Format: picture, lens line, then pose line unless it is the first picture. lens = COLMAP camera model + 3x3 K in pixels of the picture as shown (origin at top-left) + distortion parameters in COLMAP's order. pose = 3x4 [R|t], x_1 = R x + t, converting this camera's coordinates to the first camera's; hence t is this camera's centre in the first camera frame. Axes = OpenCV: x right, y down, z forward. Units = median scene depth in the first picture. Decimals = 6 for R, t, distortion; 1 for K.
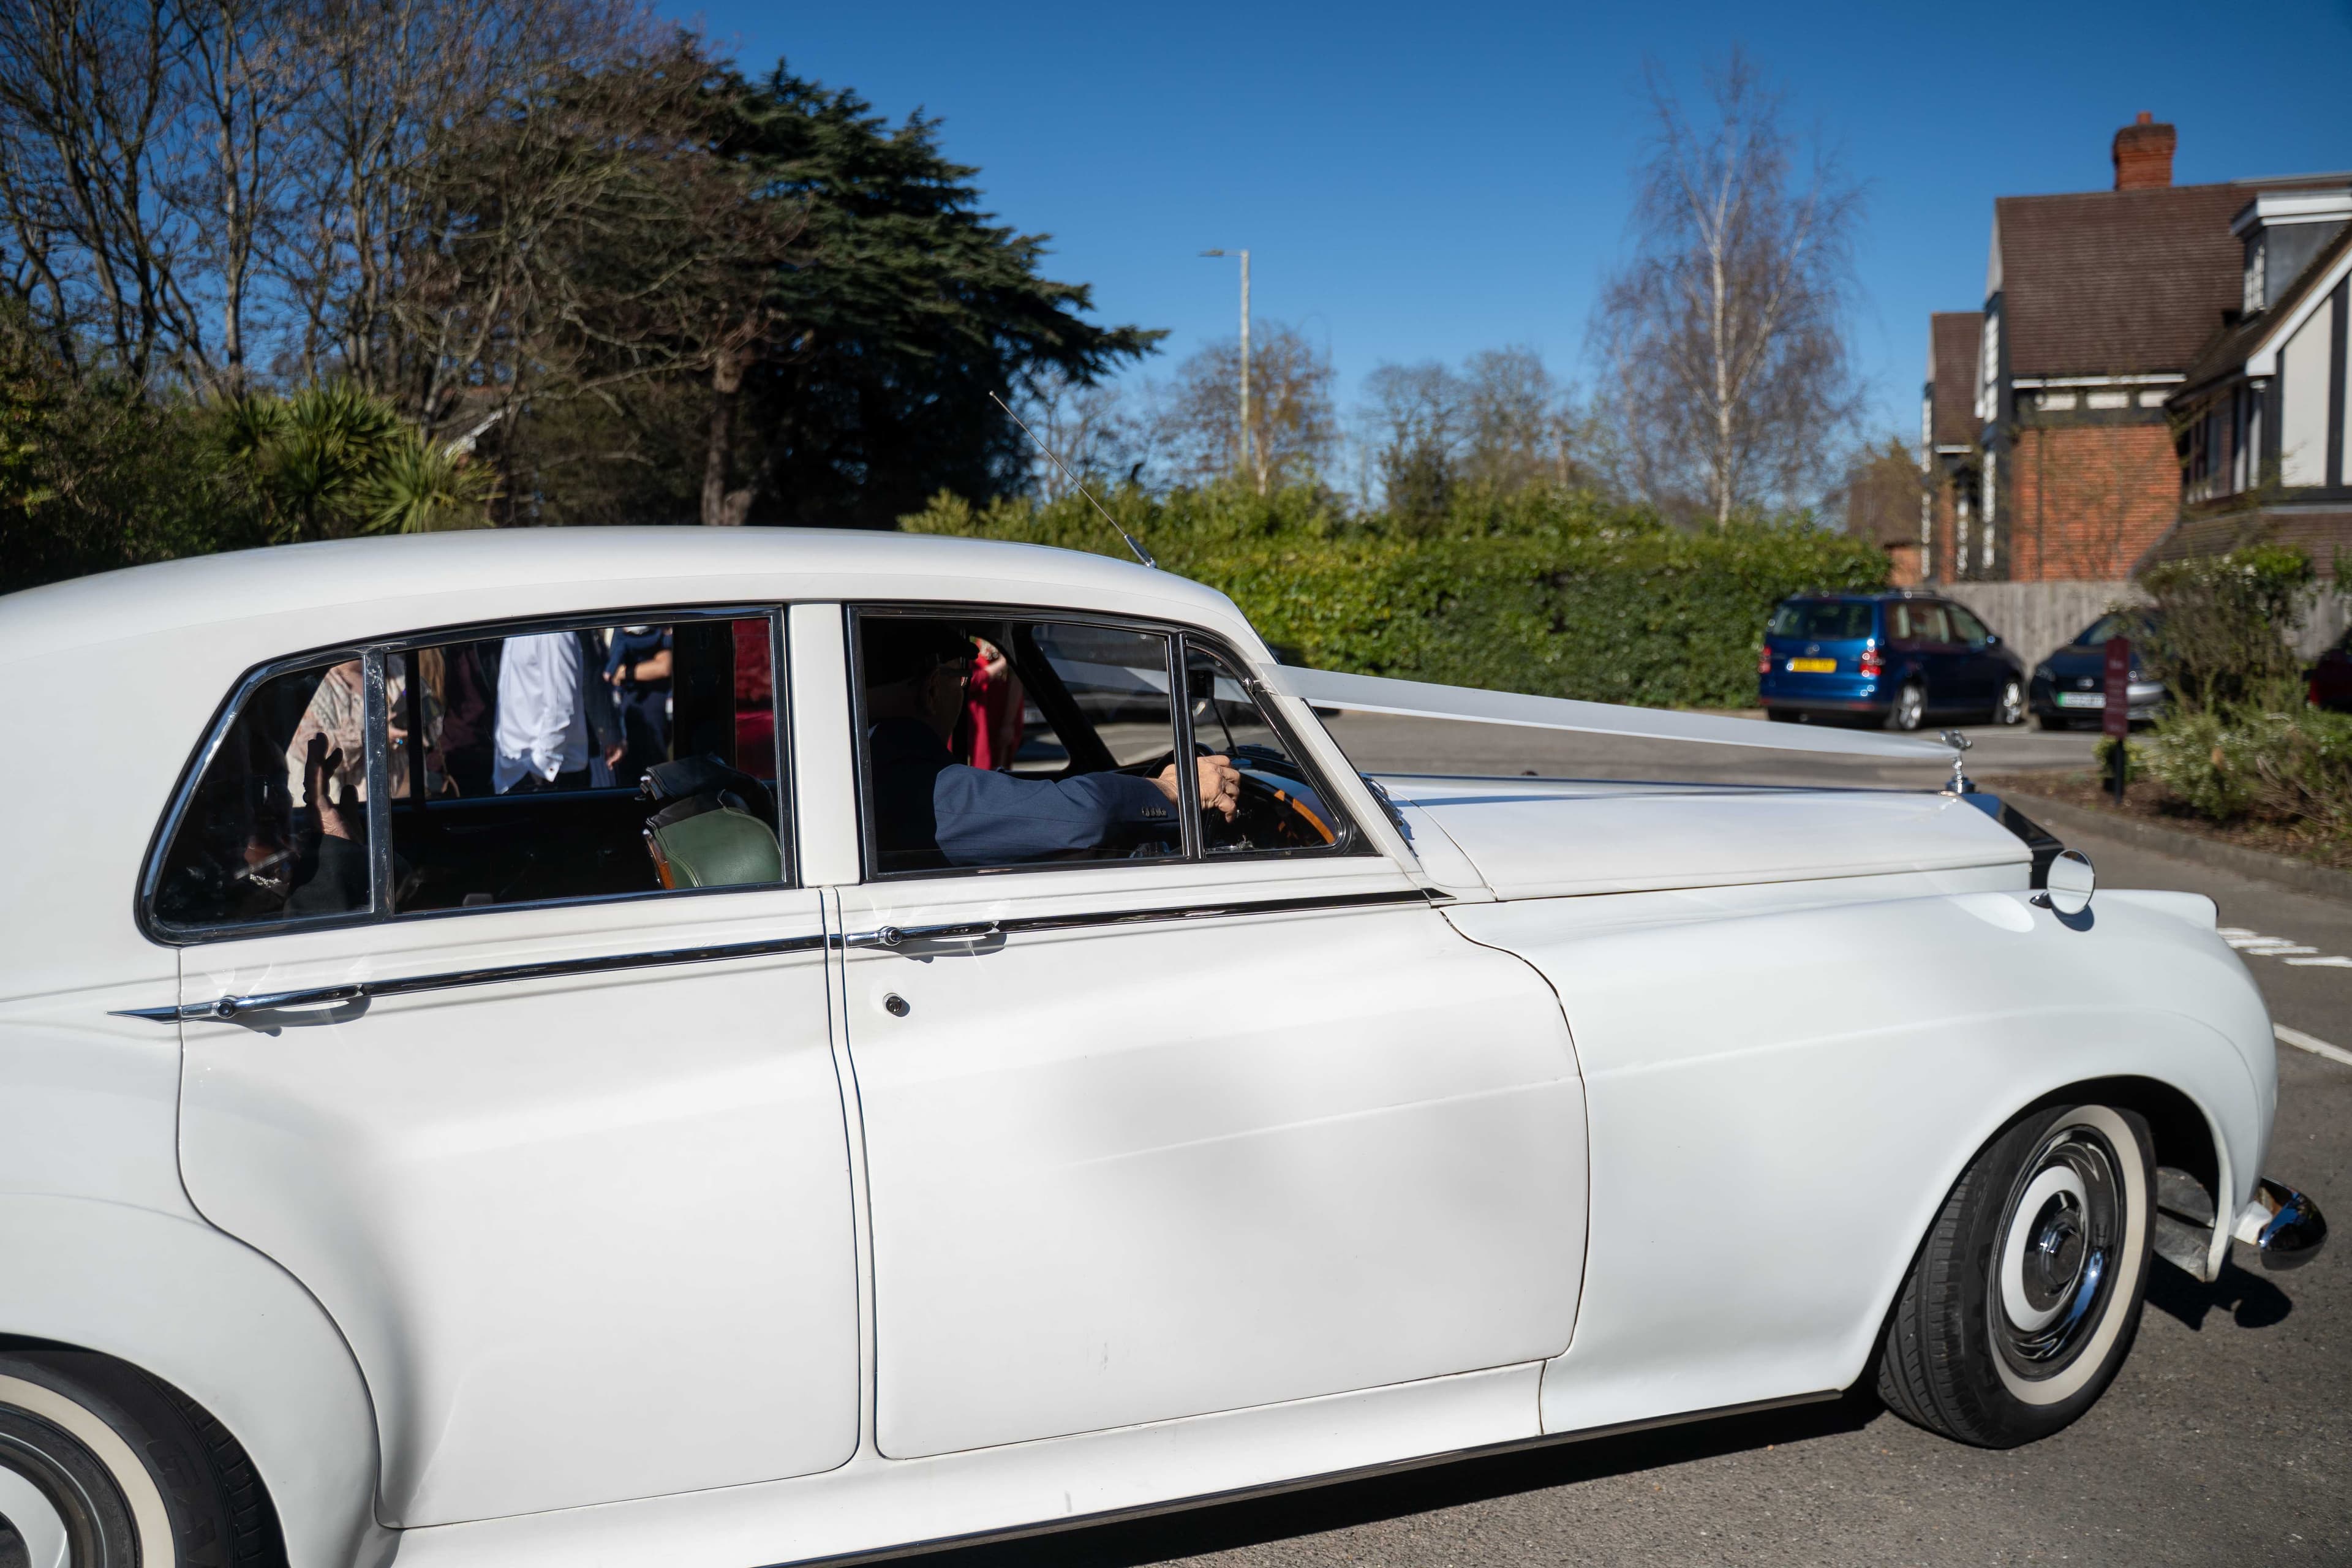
lens RADIAL K [[1942.9, 0, 1185.5], [0, 1942.9, 793.8], [0, 0, 1]] dist [-0.083222, 0.036169]
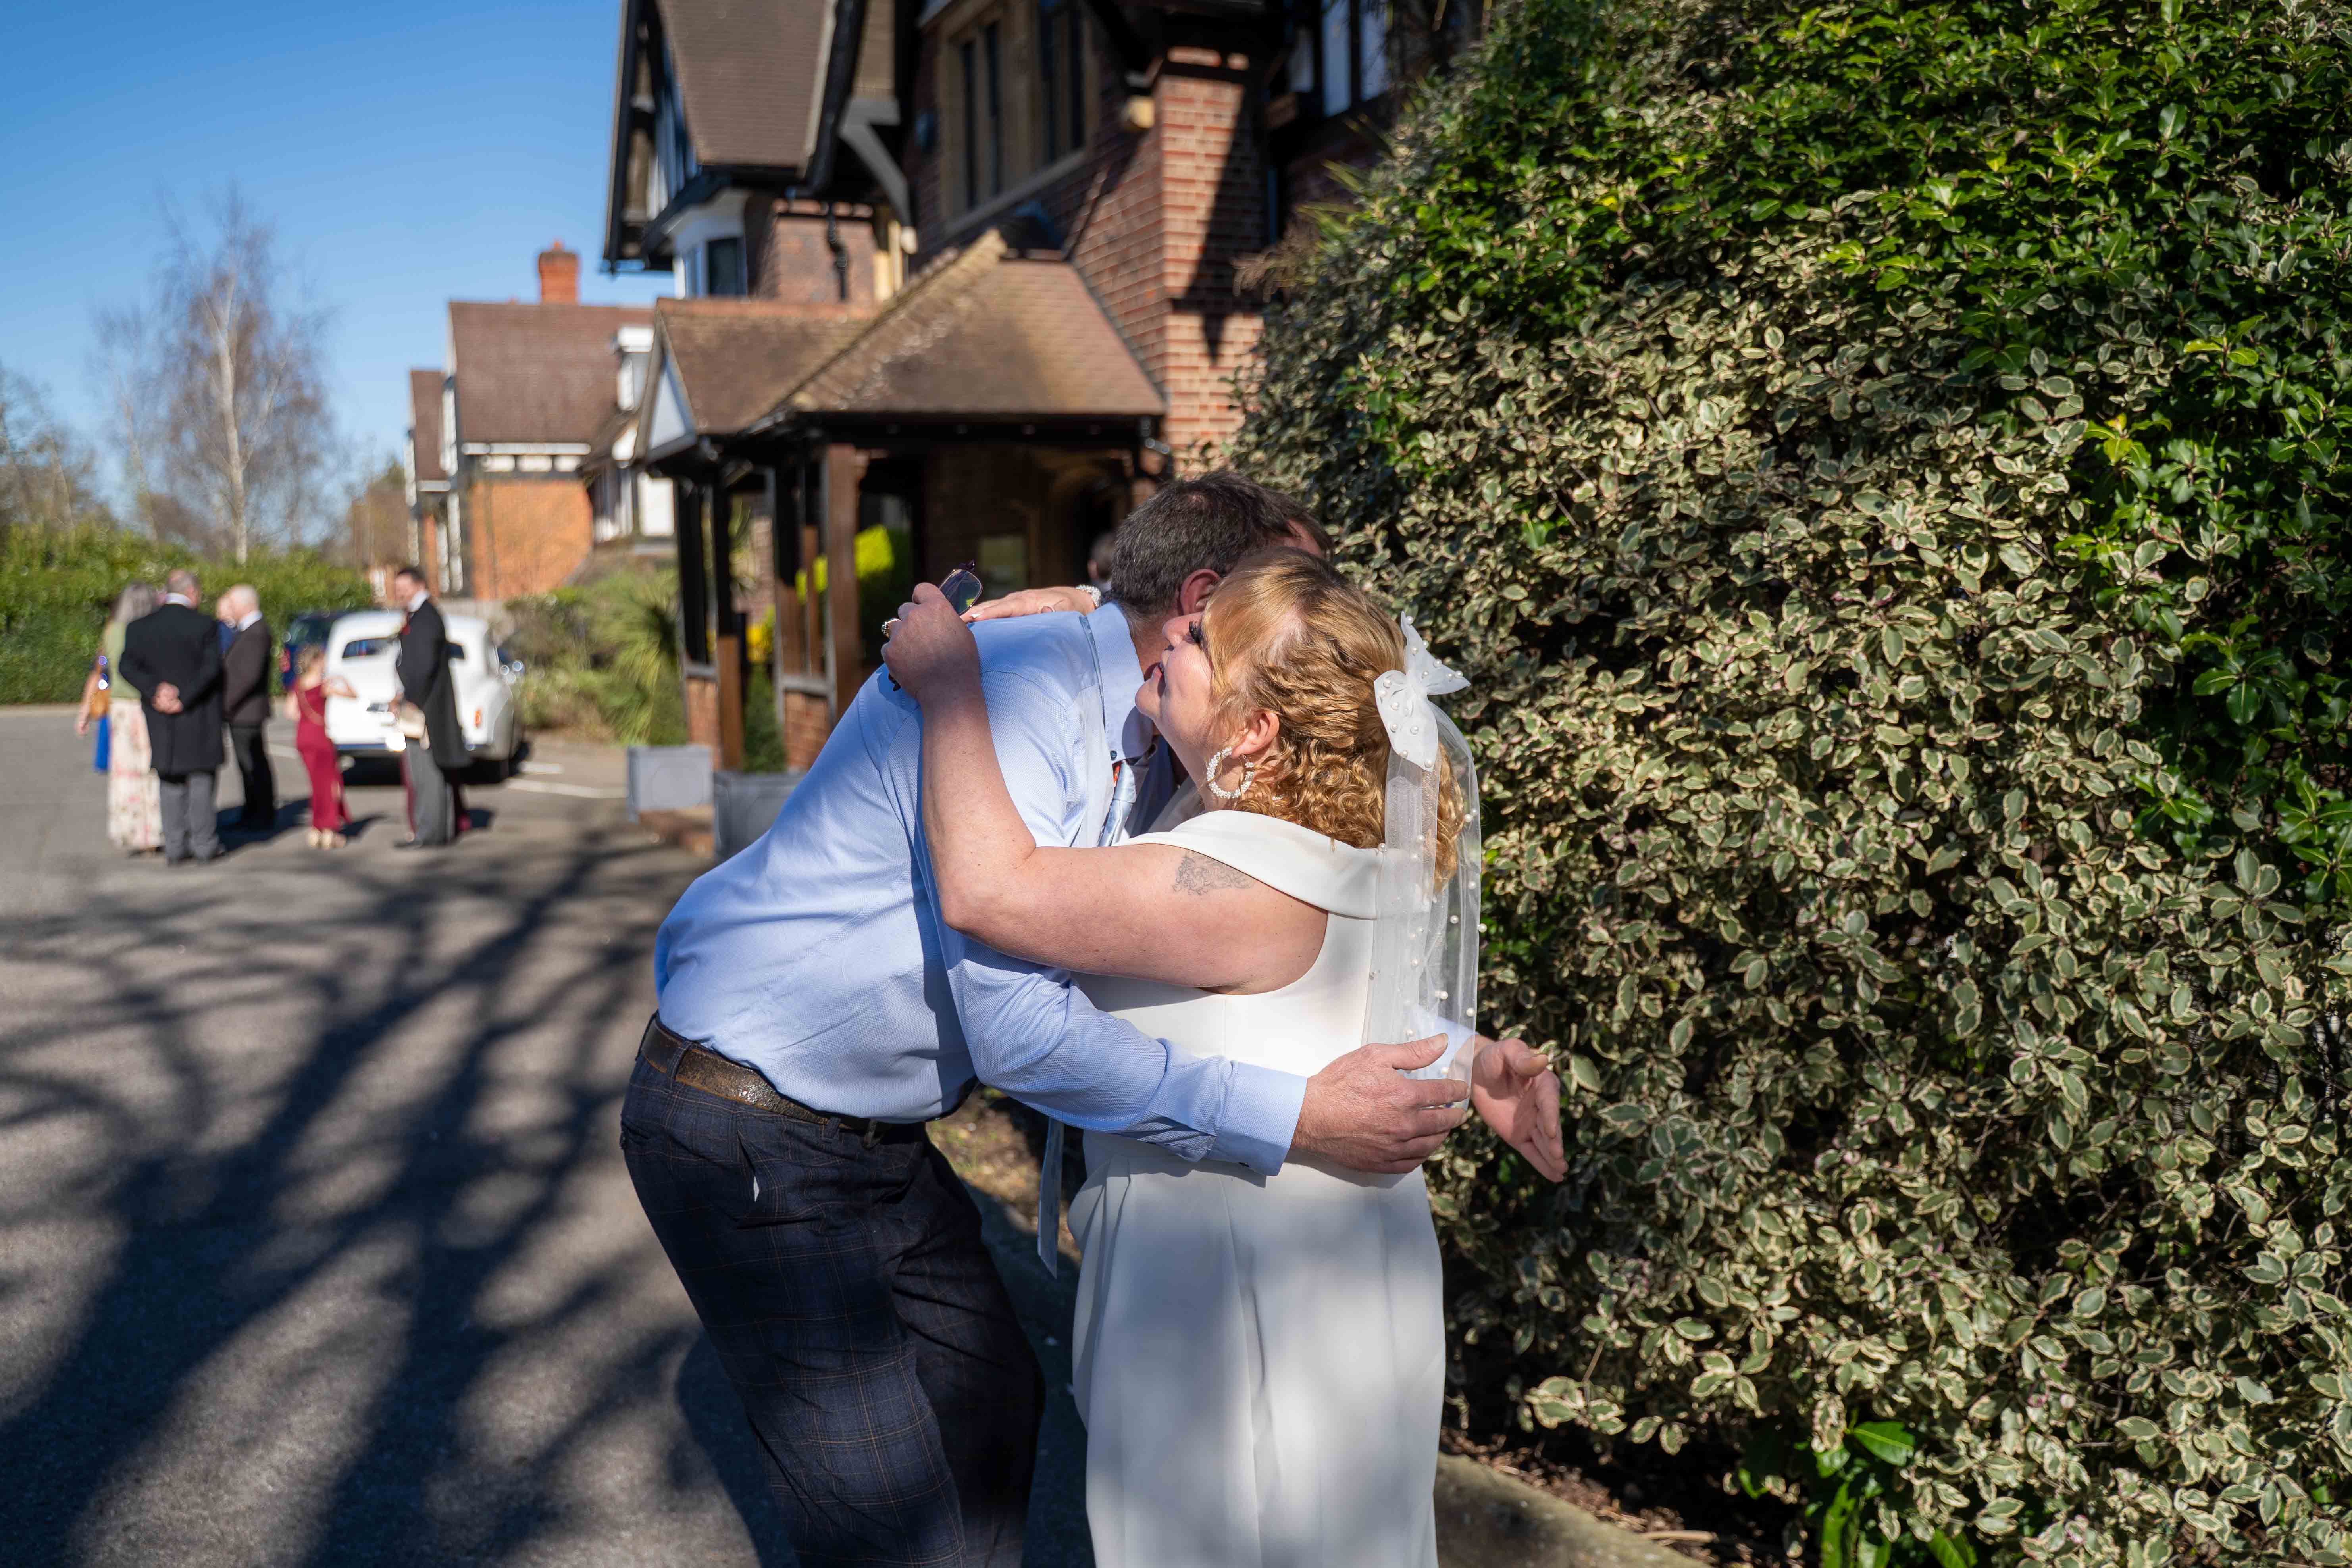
lens RADIAL K [[2181.2, 0, 1180.4], [0, 2181.2, 806.6], [0, 0, 1]] dist [-0.006554, 0.027581]
pose [[0.775318, -0.059448, 0.628767, -0.166030], [0.067957, 0.997633, 0.010527, 0.056951], [-0.627904, 0.034567, 0.777523, -0.539143]]
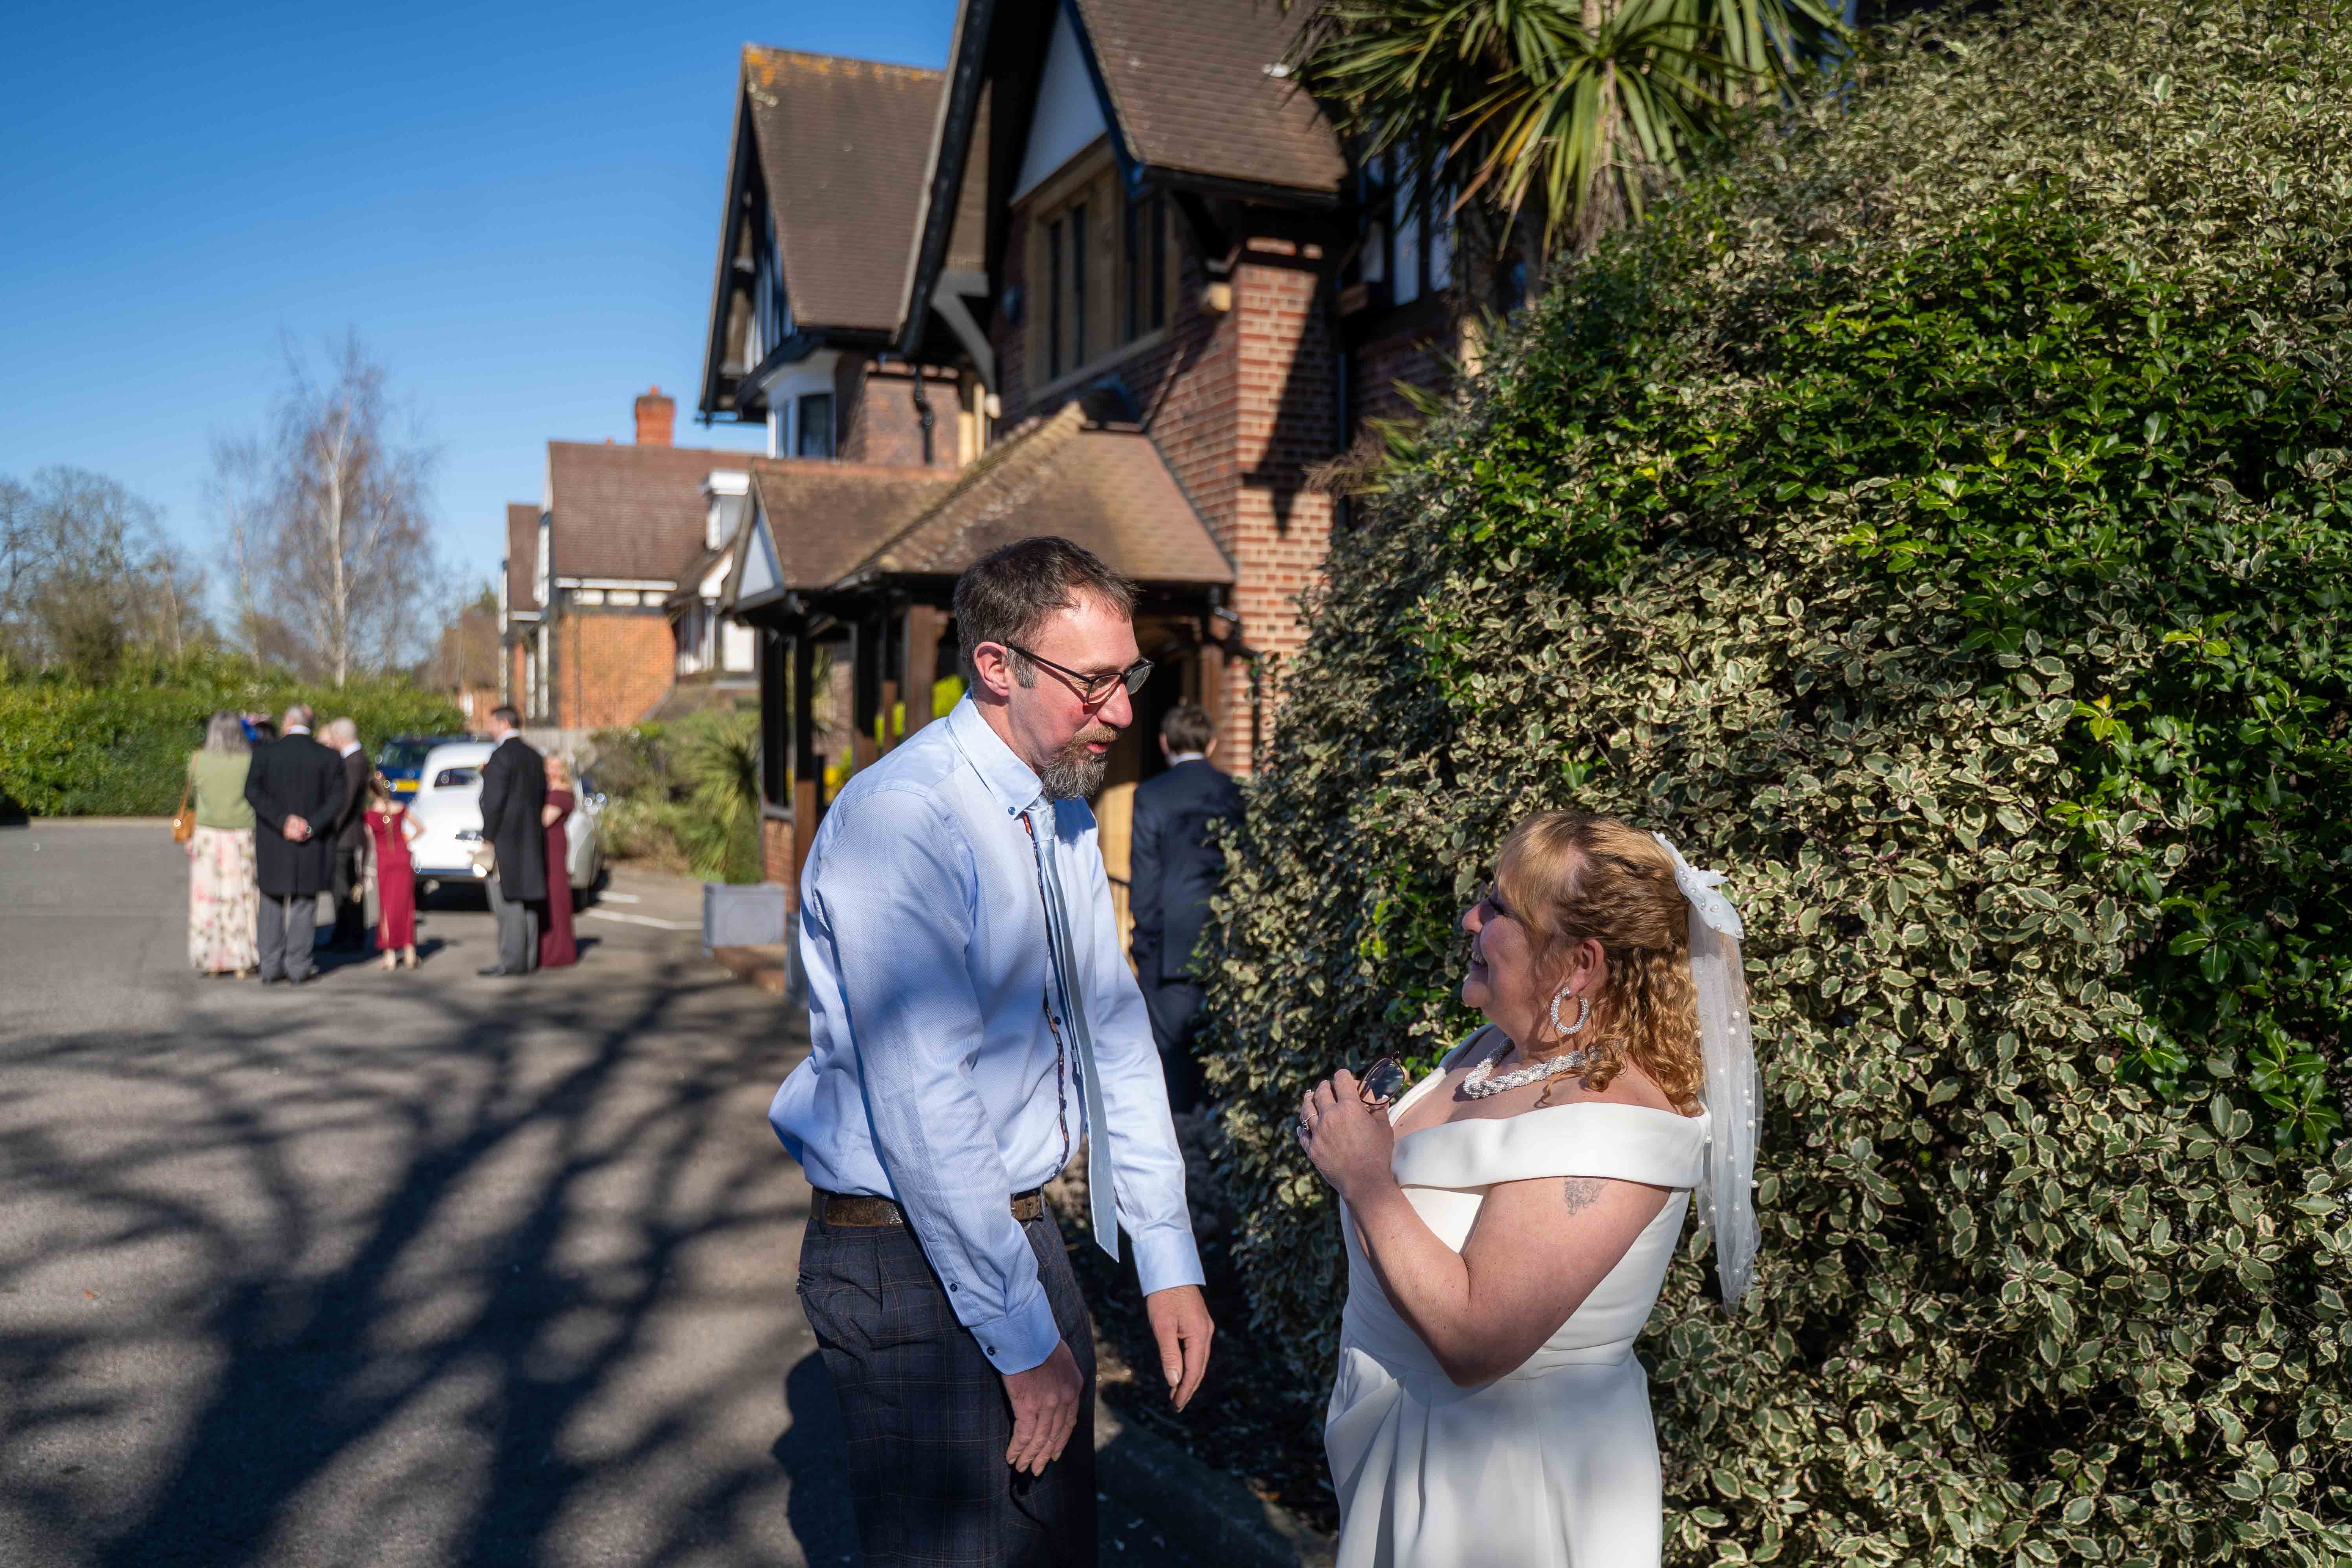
lens RADIAL K [[2181.4, 0, 1186.8], [0, 2181.4, 779.4], [0, 0, 1]] dist [-0.006554, 0.027581]
pose [[0.789601, 0.005854, 0.613593, -0.194316], [0.036523, 0.997733, -0.056519, 0.036697], [-0.612533, 0.067037, 0.787597, -0.571359]]
